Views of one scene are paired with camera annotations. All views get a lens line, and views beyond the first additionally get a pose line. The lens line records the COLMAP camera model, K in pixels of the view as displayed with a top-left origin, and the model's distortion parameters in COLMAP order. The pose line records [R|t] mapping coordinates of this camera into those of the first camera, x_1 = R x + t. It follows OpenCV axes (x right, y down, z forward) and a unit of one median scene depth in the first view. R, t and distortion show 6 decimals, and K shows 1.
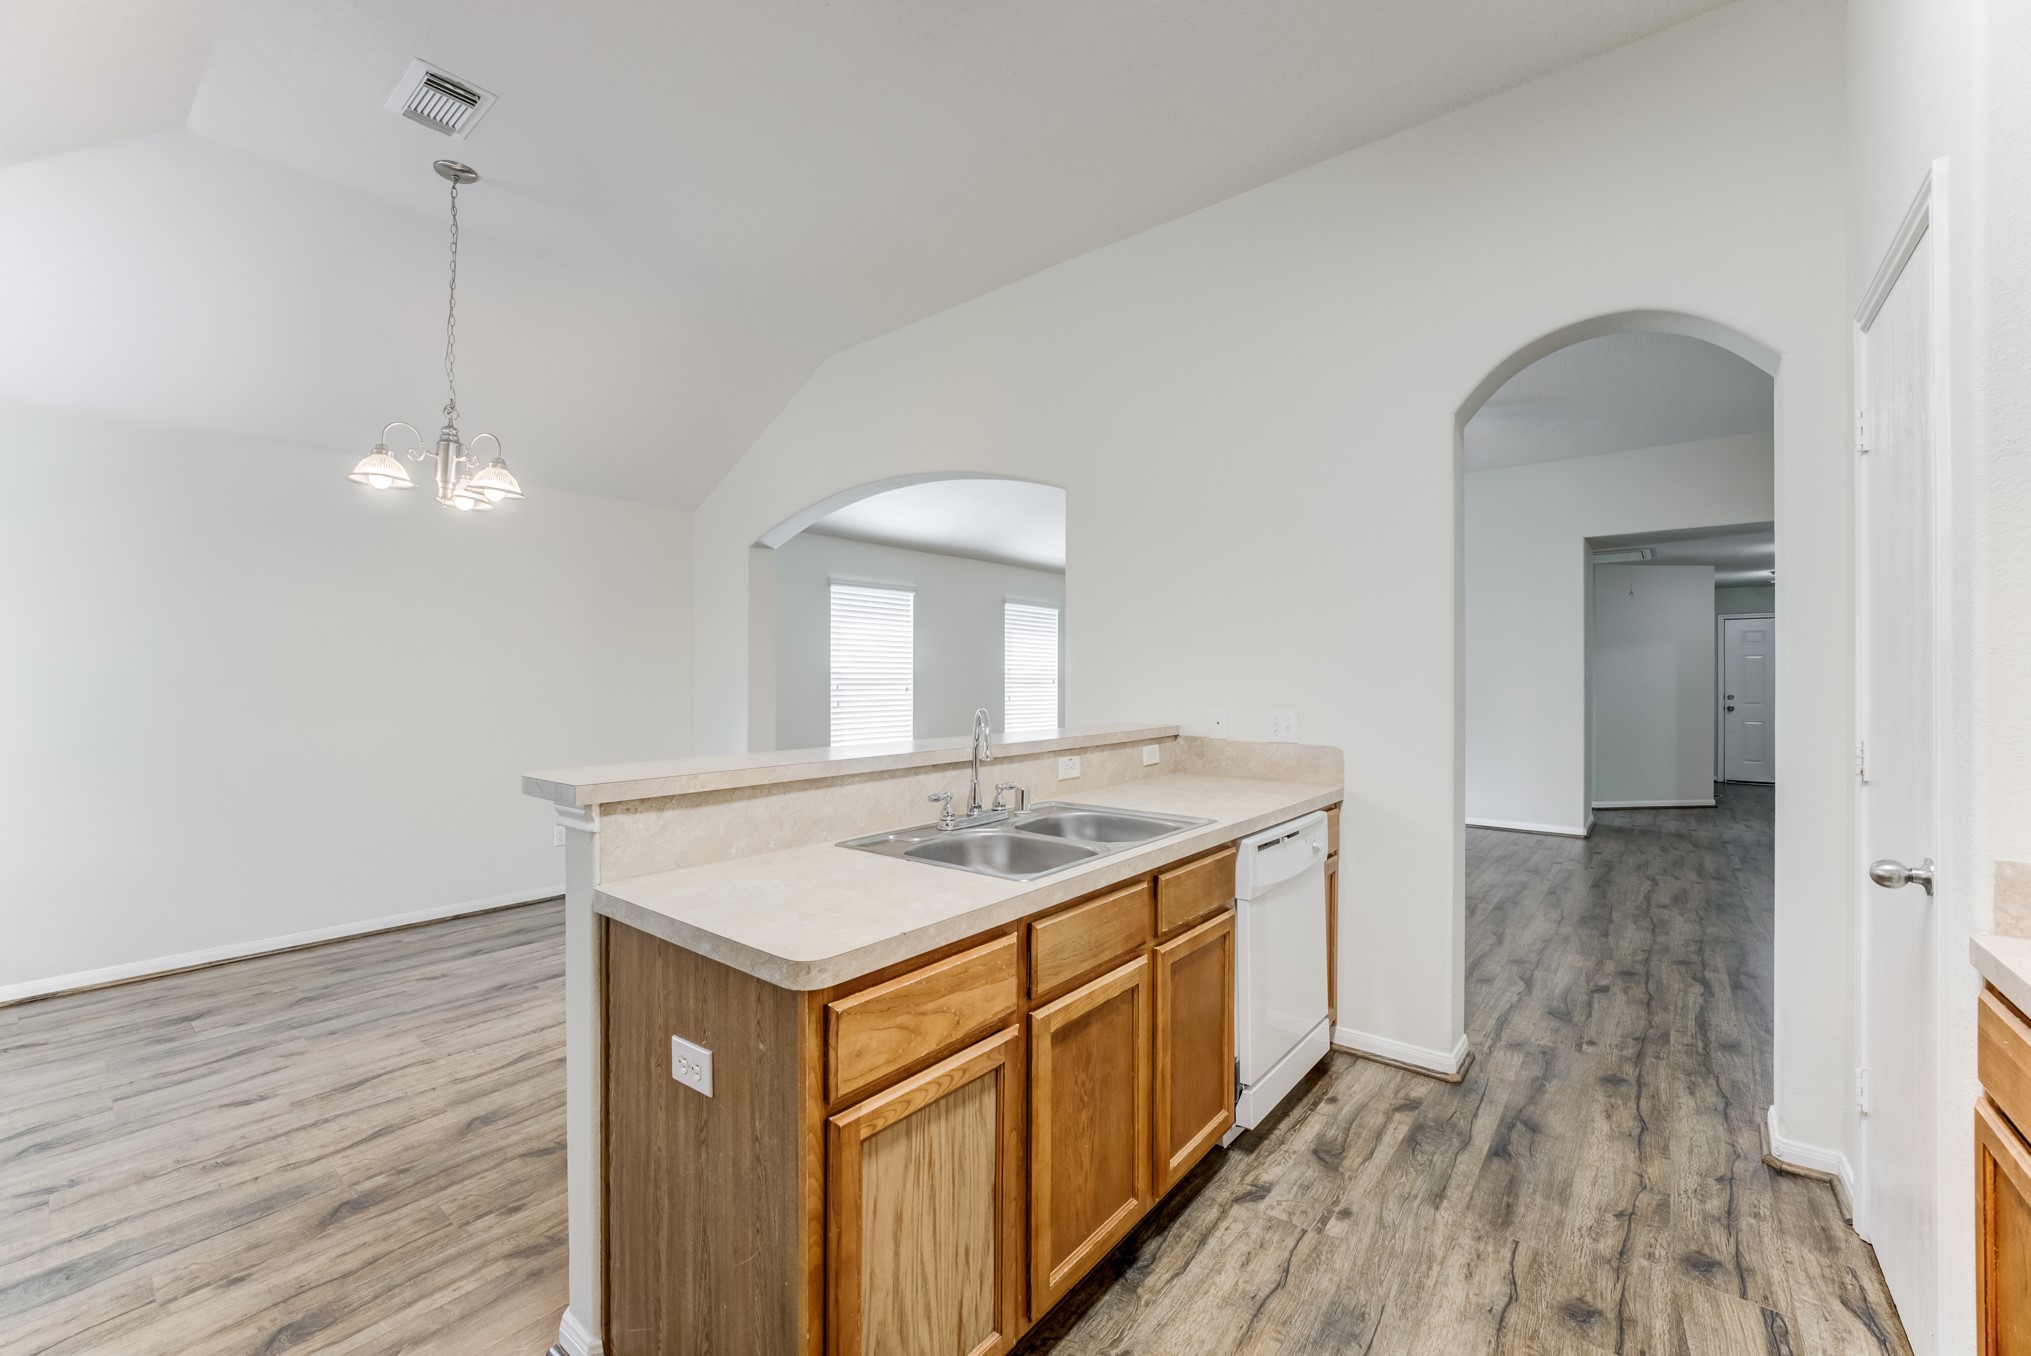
lens RADIAL K [[813.1, 0, 1006.5], [0, 813.1, 685.5], [0, 0, 1]] dist [-0.013558, 0.000578]
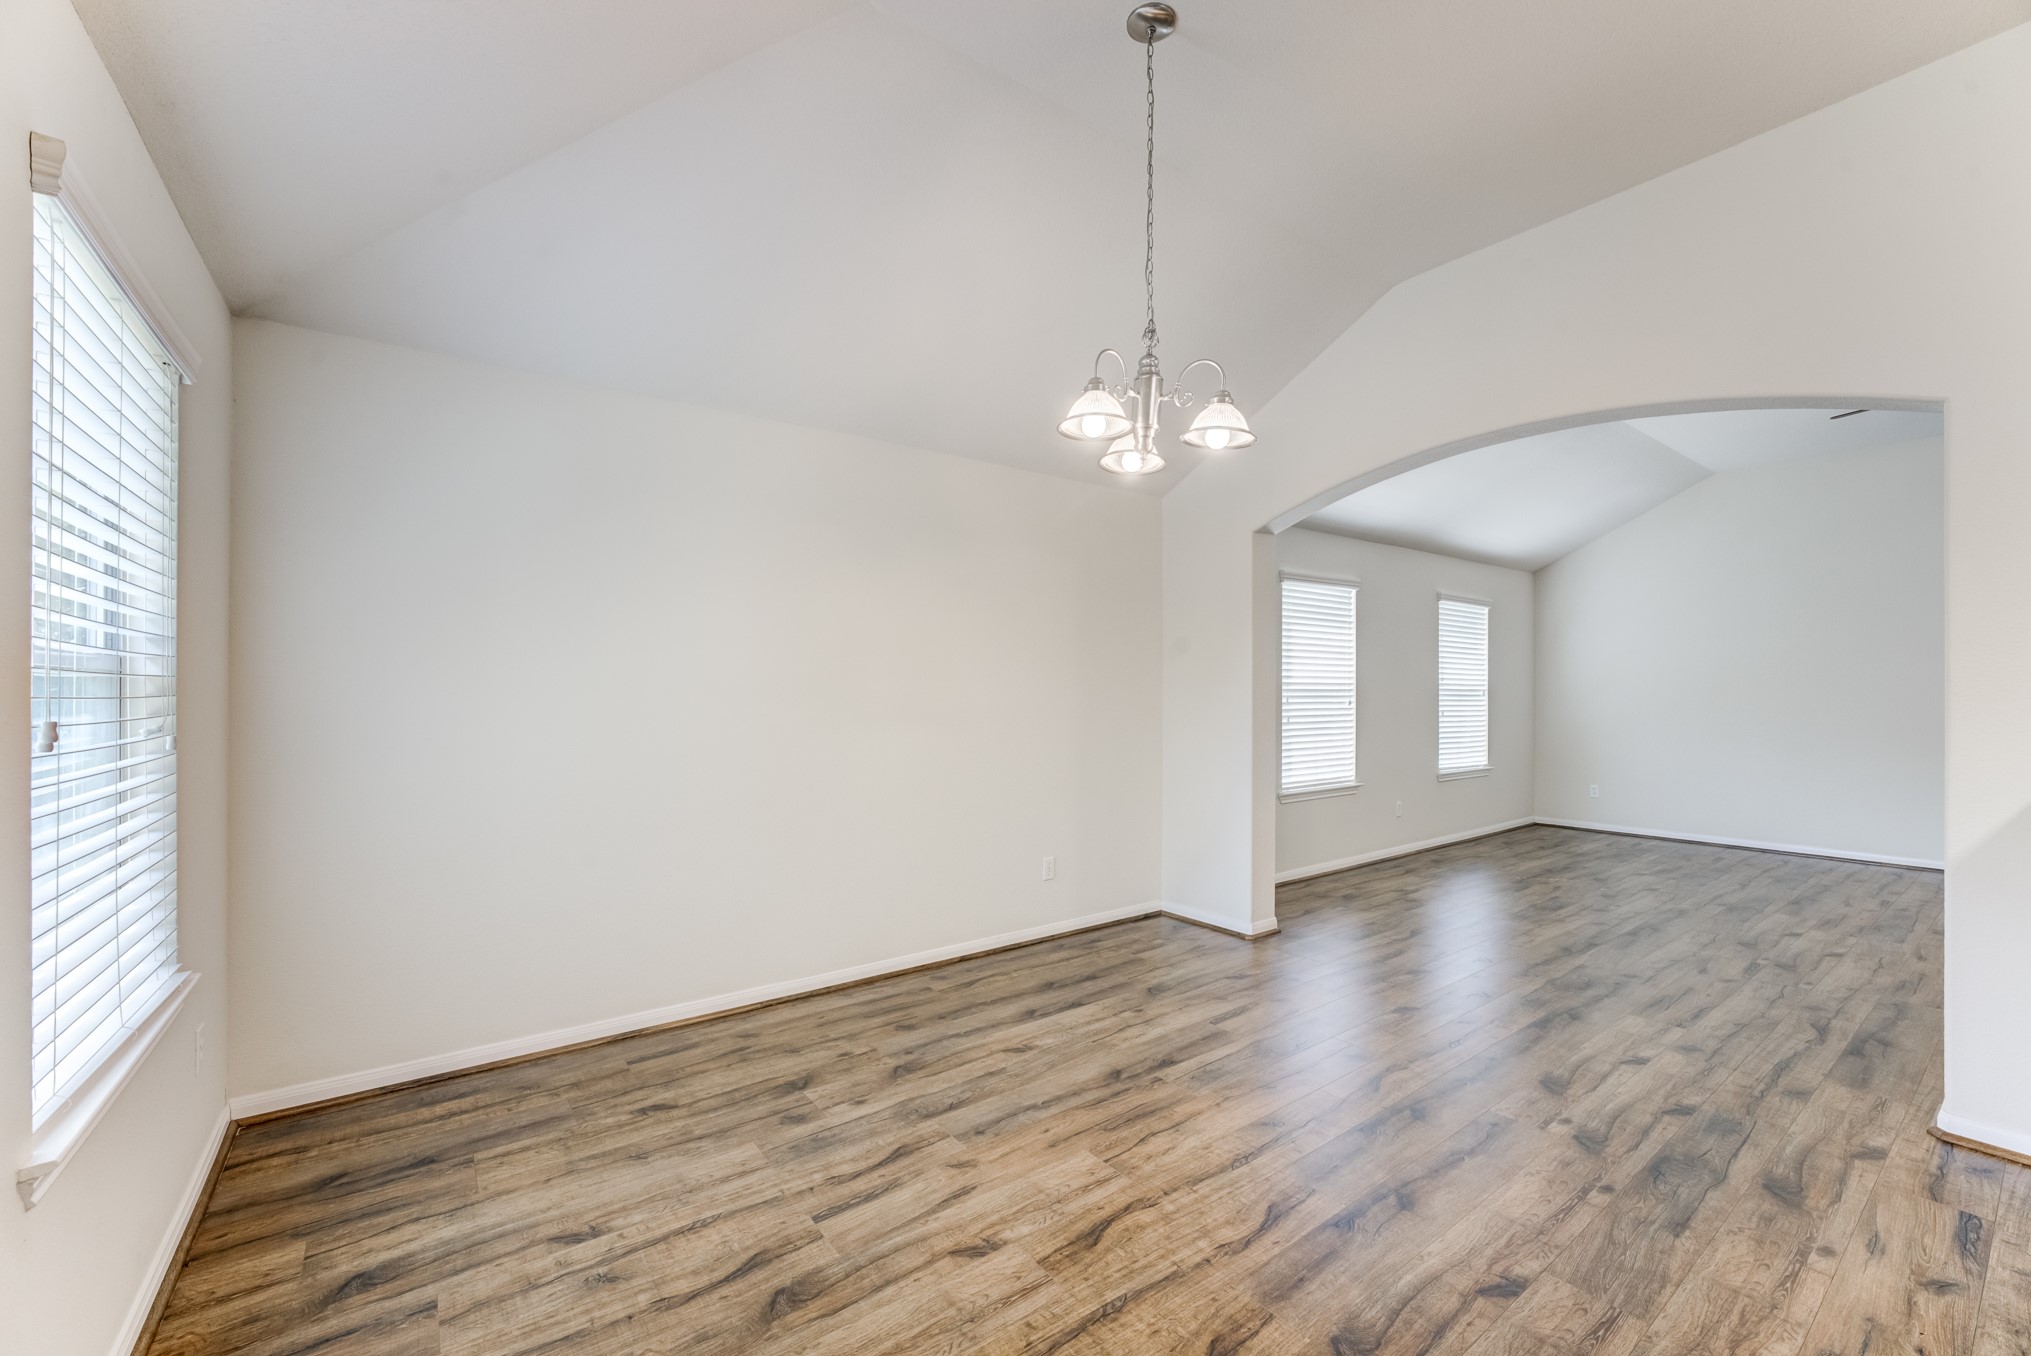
lens RADIAL K [[810.5, 0, 1009.3], [0, 810.5, 690.5], [0, 0, 1]] dist [-0.016735, 0.000051]
pose [[0.968721, 0.000328, -0.248151, -0.709755], [-0.002573, 0.999959, -0.008722, 0.001202], [0.248138, 0.009088, 0.968682, 0.262781]]
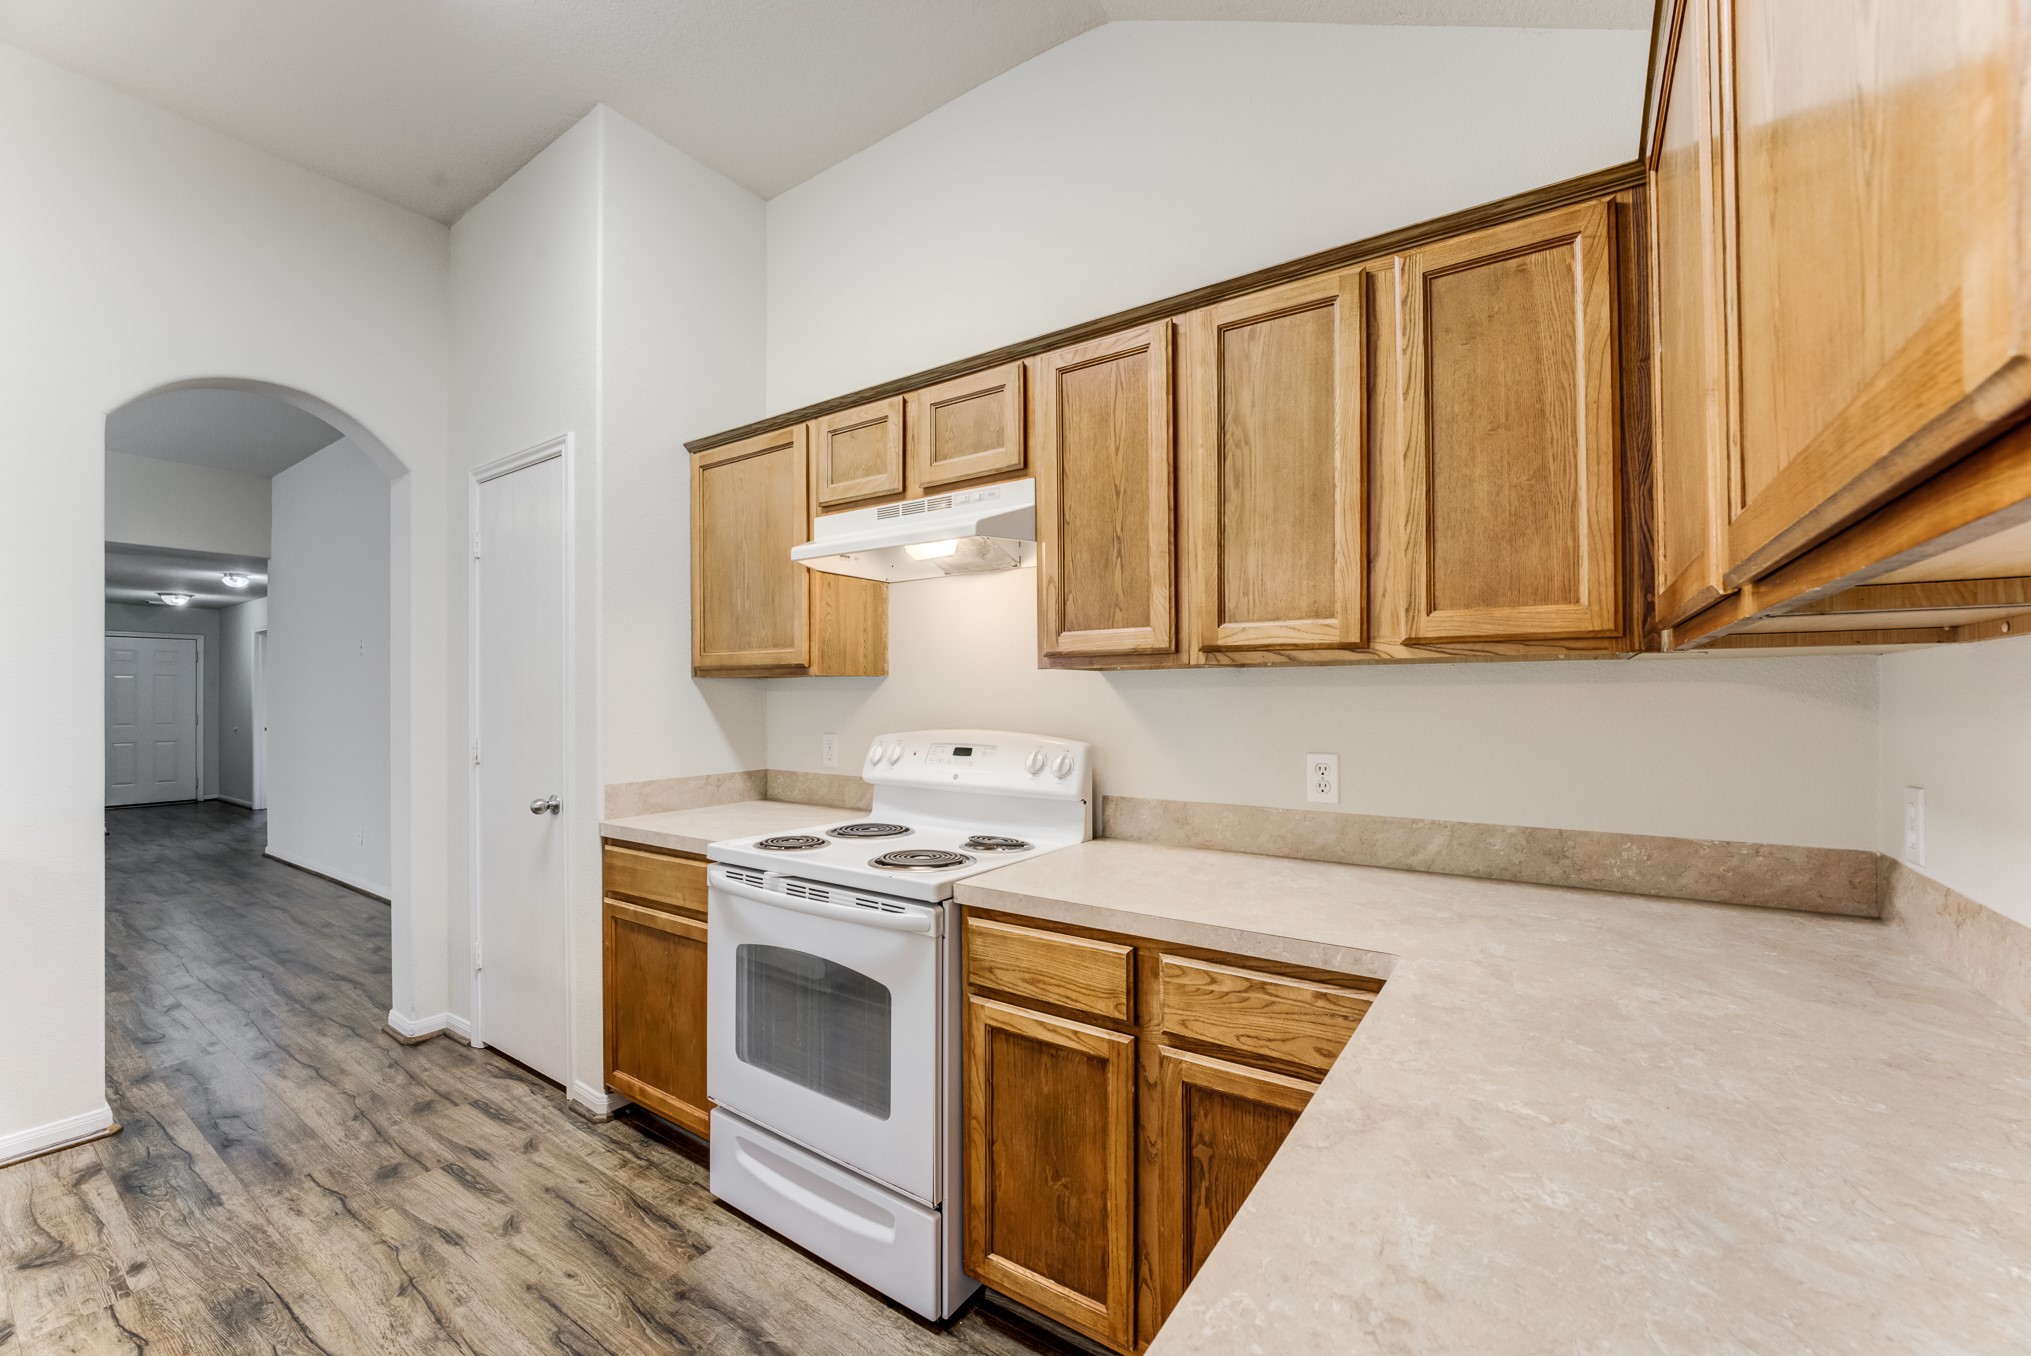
lens RADIAL K [[810.5, 0, 1009.3], [0, 810.5, 690.5], [0, 0, 1]] dist [-0.016735, 0.000051]
pose [[-0.078439, 0.012274, 0.996843, -0.461345], [0.007134, 0.999906, -0.011750, 0.000523], [-0.996893, 0.006190, -0.078519, 0.043655]]
